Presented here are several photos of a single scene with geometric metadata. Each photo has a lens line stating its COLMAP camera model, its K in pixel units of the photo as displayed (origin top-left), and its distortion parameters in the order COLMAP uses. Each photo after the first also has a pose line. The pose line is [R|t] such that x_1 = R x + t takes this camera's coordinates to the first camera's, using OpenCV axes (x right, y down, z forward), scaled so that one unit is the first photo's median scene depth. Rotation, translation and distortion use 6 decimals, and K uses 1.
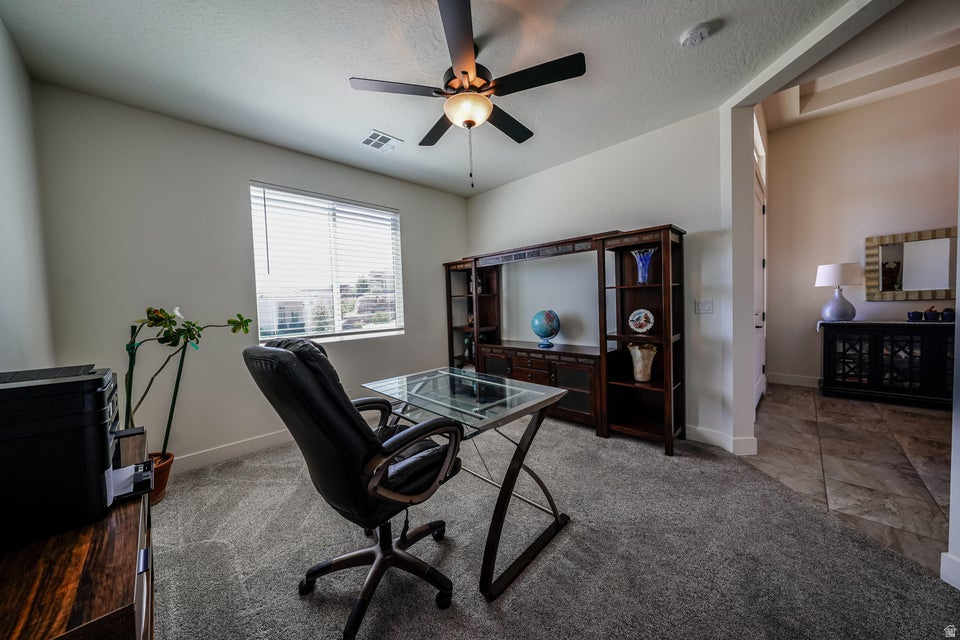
lens RADIAL K [[326.2, 0, 480.0], [0, 326.2, 320.0], [0, 0, 1]] dist [-0.001081, -0.000022]
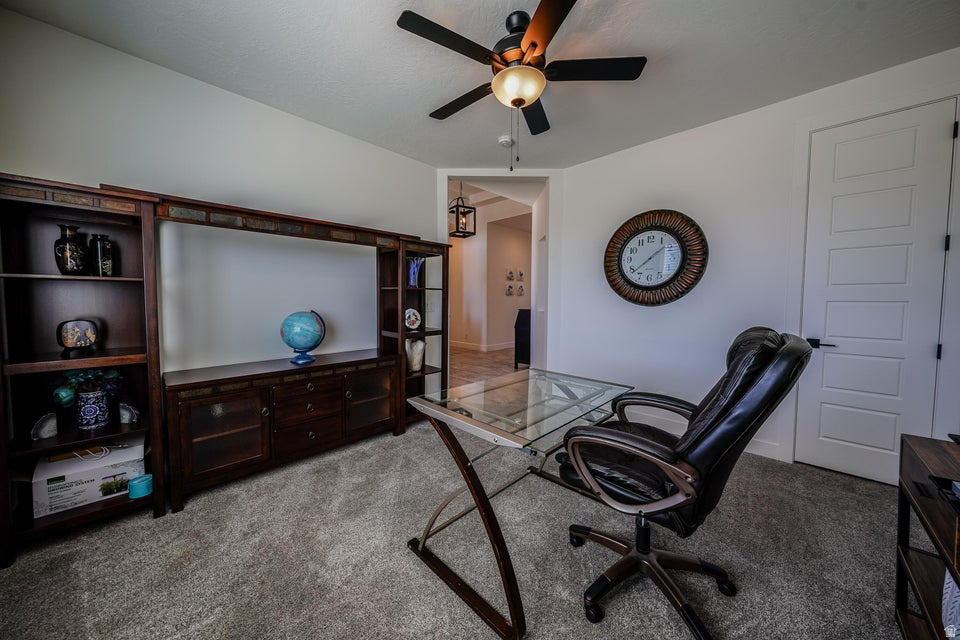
lens RADIAL K [[338.0, 0, 480.0], [0, 338.0, 320.0], [0, 0, 1]] dist [0.000166, -0.000048]
pose [[-0.050033, -0.025706, 0.998417, -0.696737], [0.050151, 0.998343, 0.028217, -0.014391], [-0.997488, 0.051484, -0.048661, 0.811762]]
